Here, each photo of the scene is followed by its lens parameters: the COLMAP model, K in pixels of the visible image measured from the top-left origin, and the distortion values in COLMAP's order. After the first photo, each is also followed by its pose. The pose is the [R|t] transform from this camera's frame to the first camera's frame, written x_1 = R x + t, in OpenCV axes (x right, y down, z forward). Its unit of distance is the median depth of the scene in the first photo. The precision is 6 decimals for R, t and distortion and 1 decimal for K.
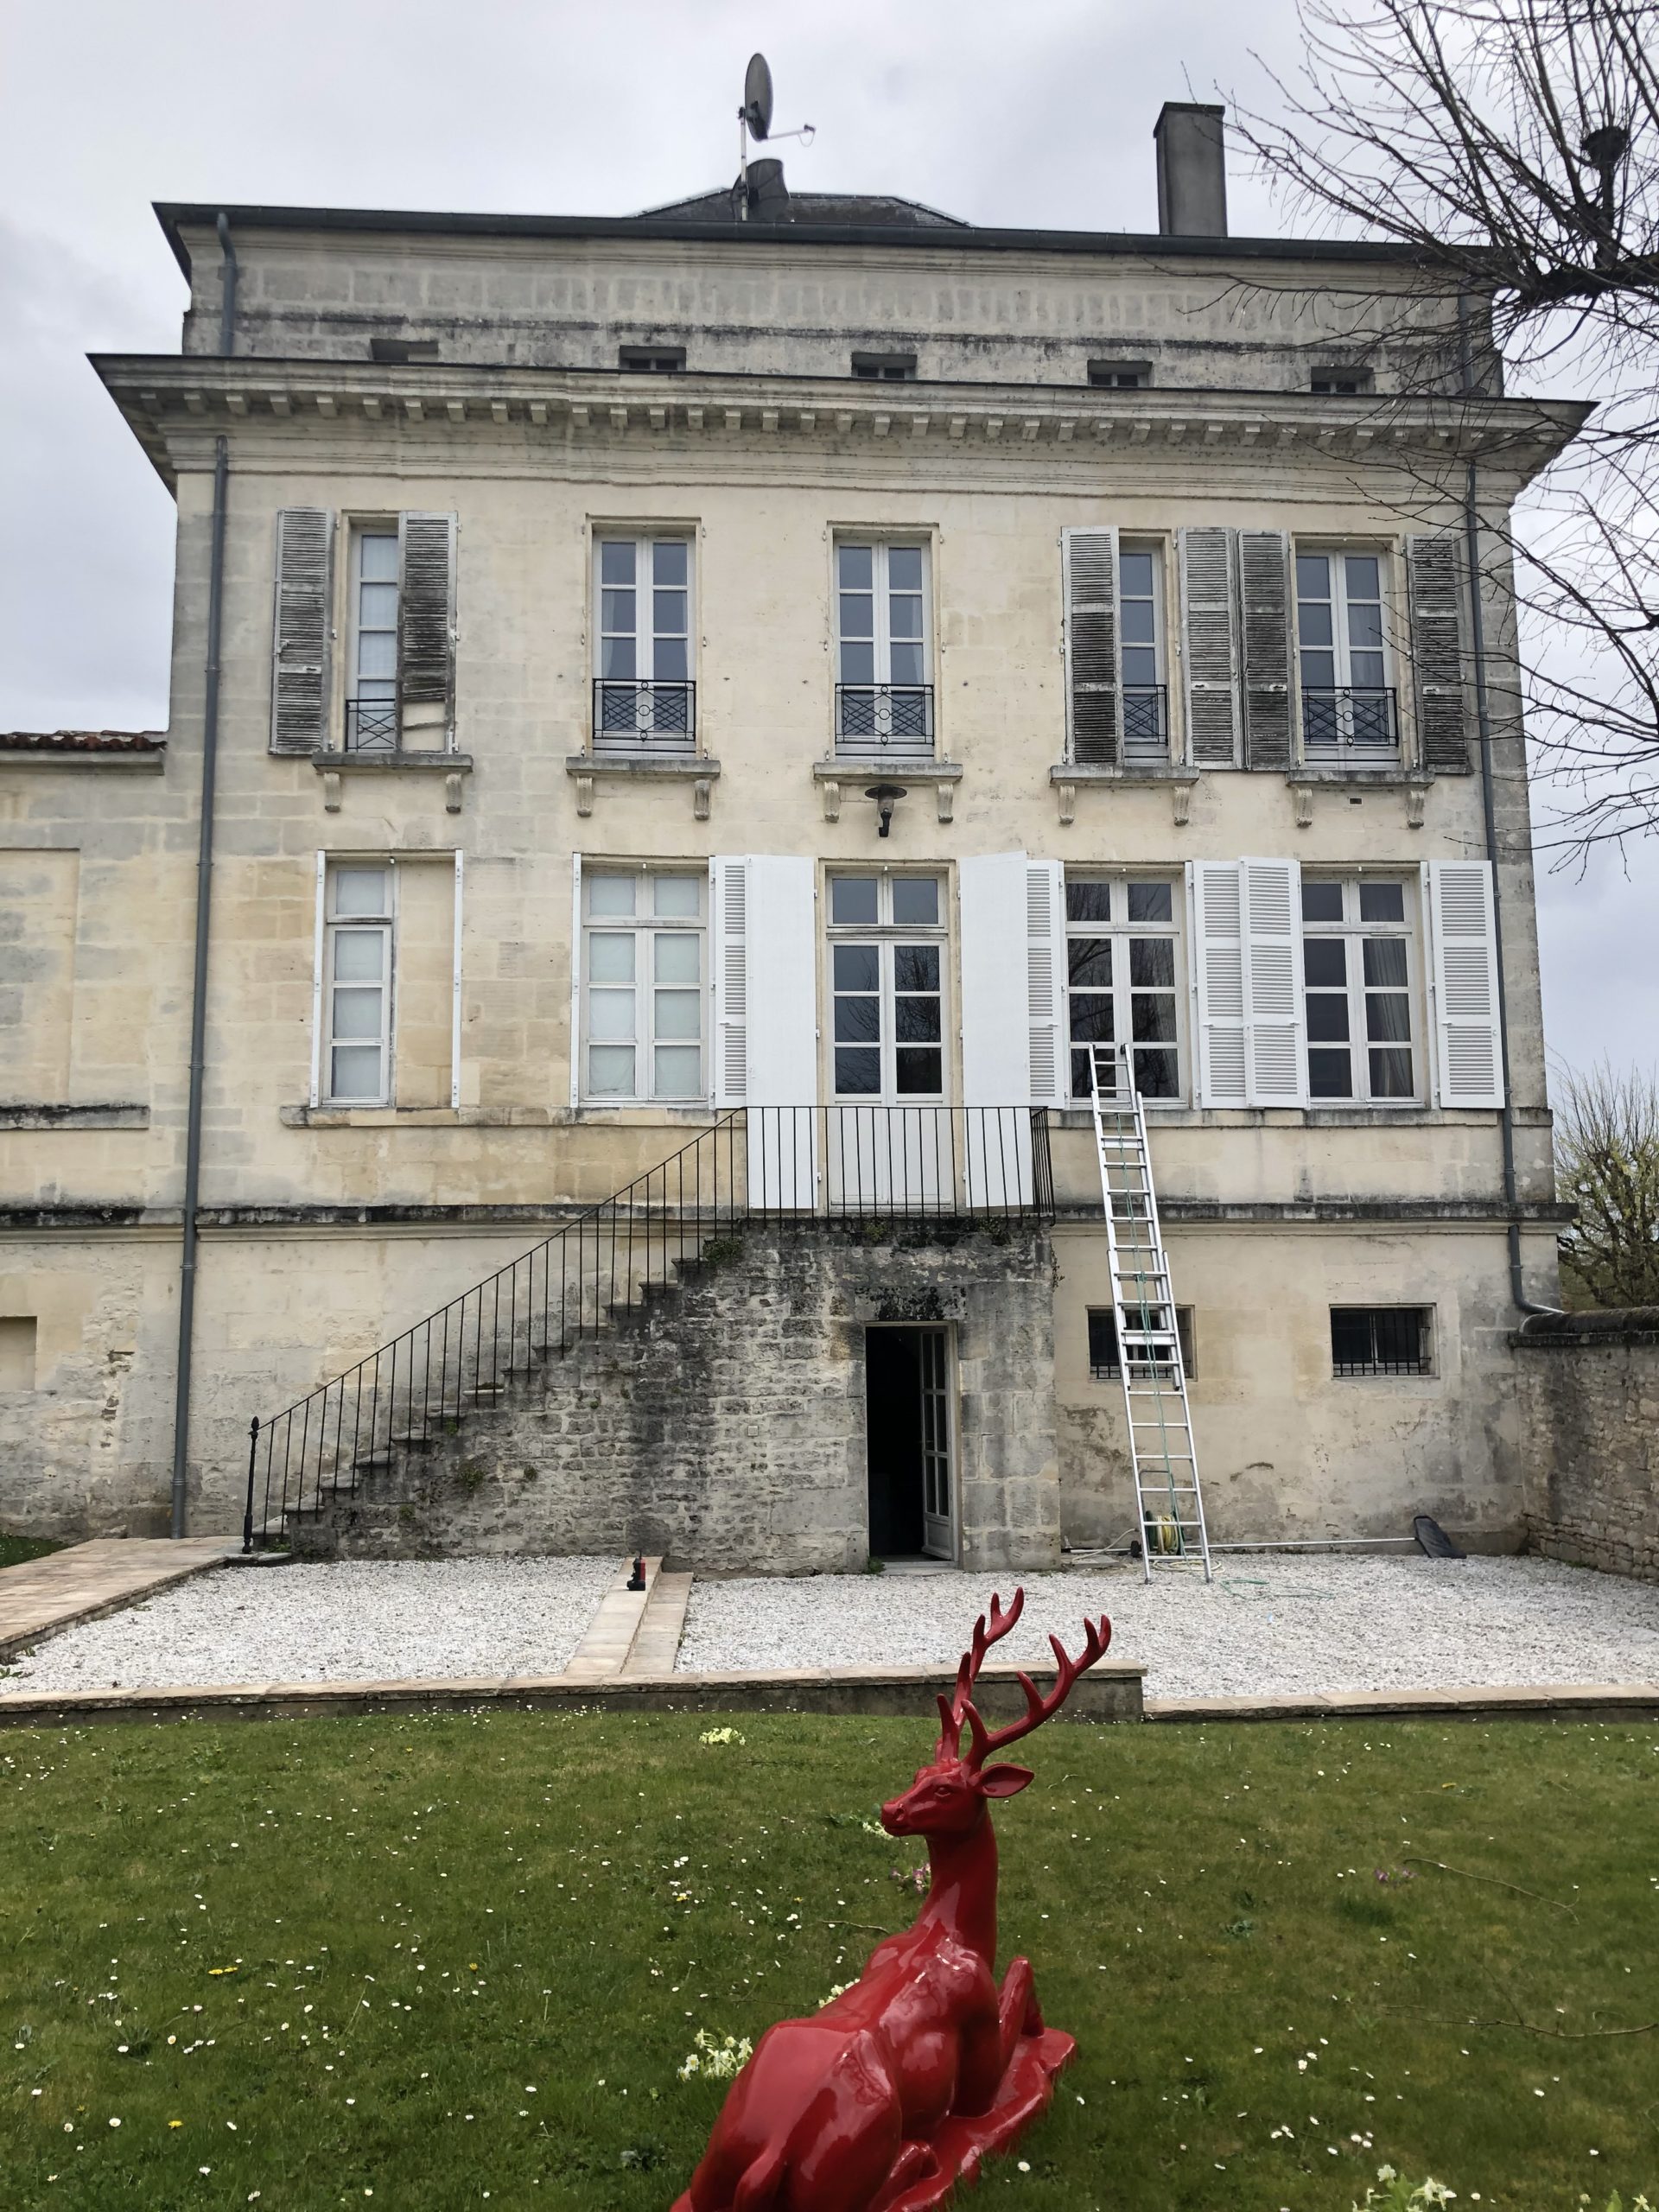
lens RADIAL K [[1793.4, 0, 833.2], [0, 1793.4, 1096.4], [0, 0, 1]] dist [-0.005168, 0.000019]
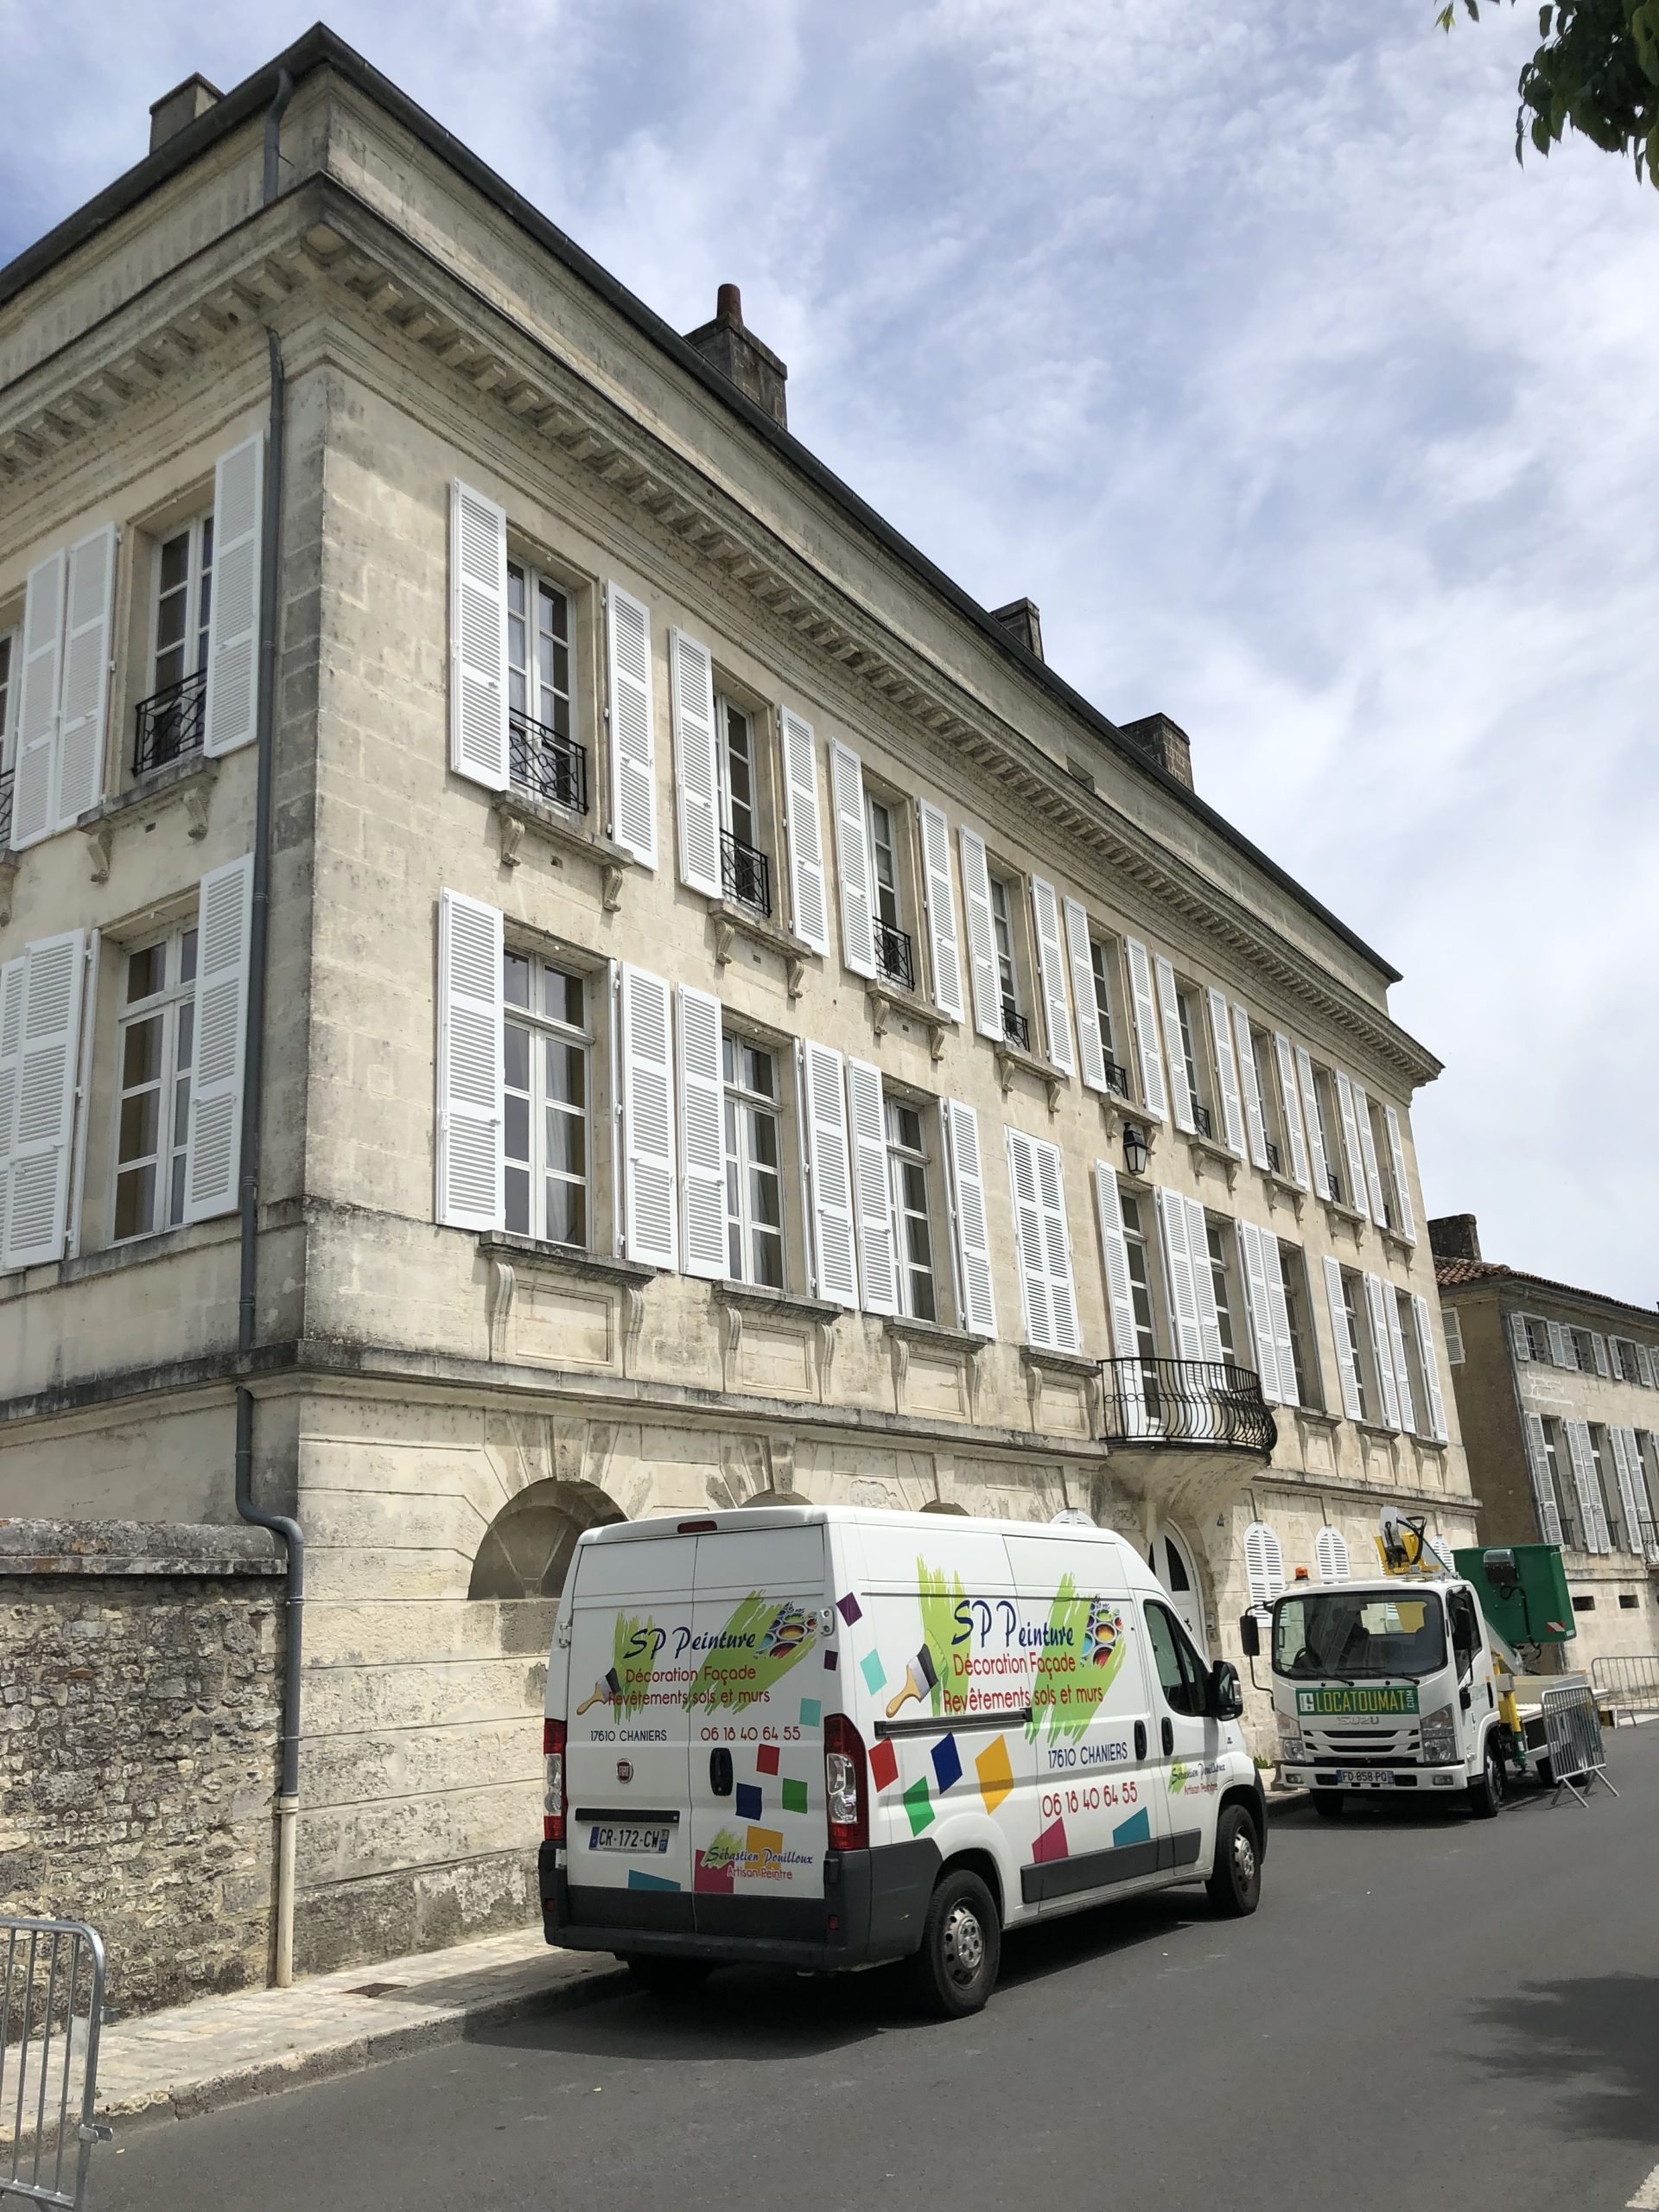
lens RADIAL K [[1780.5, 0, 829.5], [0, 1780.5, 1106.0], [0, 0, 1]] dist [0.002502, -0.011809]
pose [[0.776640, -0.216290, -0.591649, 0.934127], [0.118683, 0.972628, -0.199774, 0.125126], [0.618663, 0.084934, 0.781052, 0.634949]]
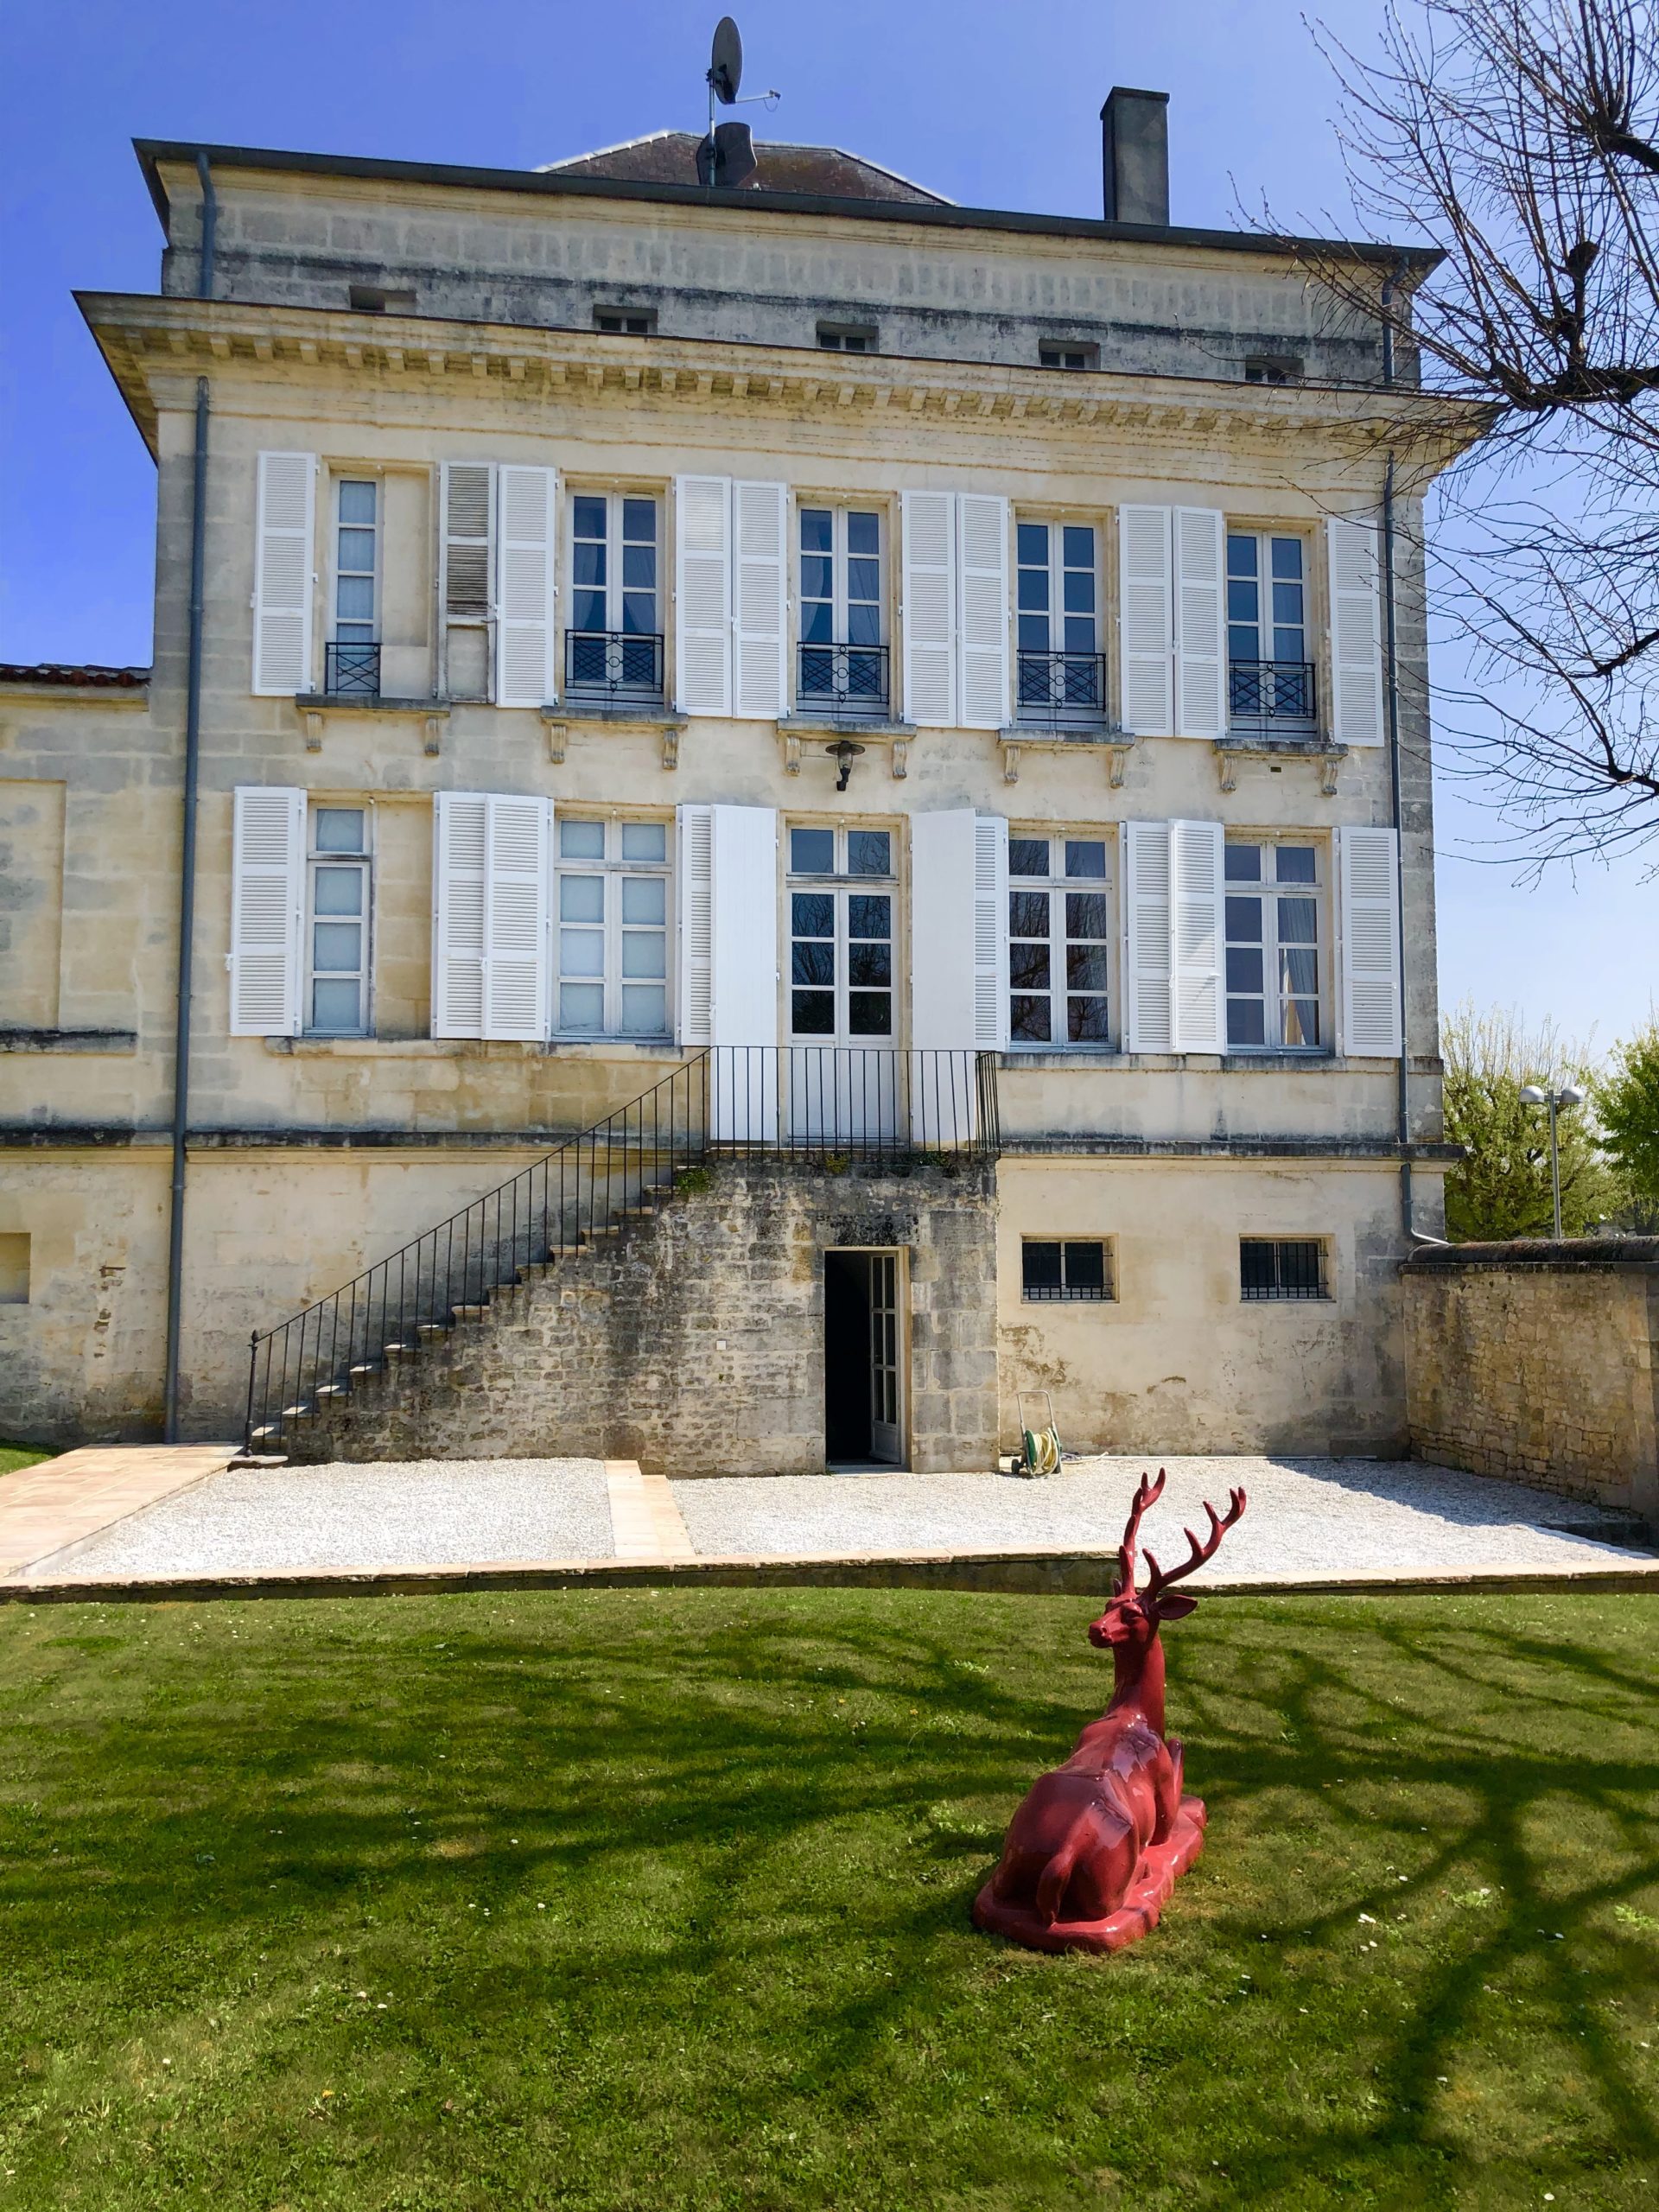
lens RADIAL K [[1780.5, 0, 829.5], [0, 1780.5, 1106.0], [0, 0, 1]] dist [0.002502, -0.011809]
pose [[0.997099, 0.016102, 0.074392, -0.054447], [-0.019874, 0.998539, 0.050240, -0.011453], [-0.073474, -0.051573, 0.995963, -0.060036]]
